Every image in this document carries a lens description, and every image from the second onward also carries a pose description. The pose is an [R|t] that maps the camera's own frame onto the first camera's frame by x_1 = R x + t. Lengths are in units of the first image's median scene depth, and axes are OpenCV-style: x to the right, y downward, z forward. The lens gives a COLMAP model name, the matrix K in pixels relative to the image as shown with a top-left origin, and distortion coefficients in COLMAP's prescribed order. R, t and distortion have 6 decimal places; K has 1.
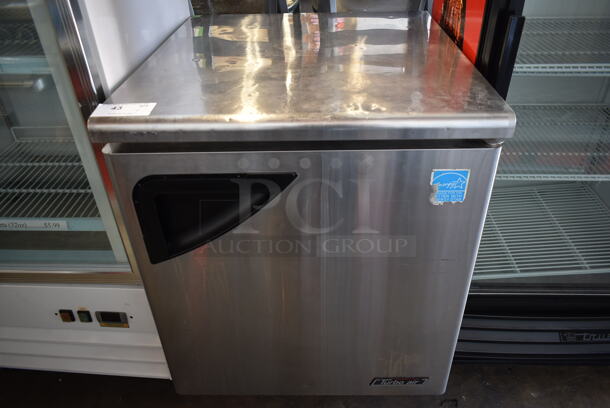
lens RADIAL K [[466.8, 0, 305.0], [0, 466.8, 204.0], [0, 0, 1]] dist [-0.001626, -0.001456]
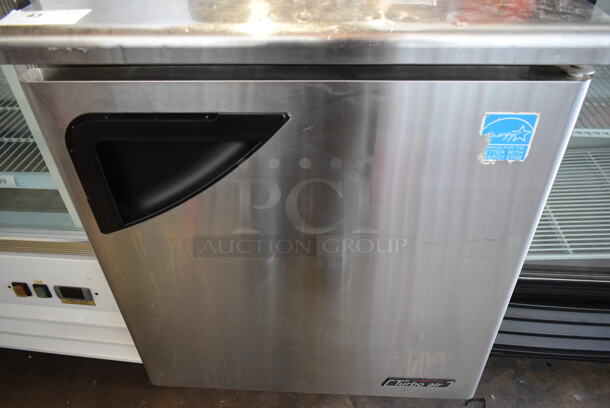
lens RADIAL K [[466.8, 0, 305.0], [0, 466.8, 204.0], [0, 0, 1]] dist [-0.001626, -0.001456]
pose [[0.999024, 0.026054, -0.035673, 0.027684], [-0.023167, 0.996601, 0.079059, 0.009841], [0.037612, -0.078155, 0.996231, 0.224139]]
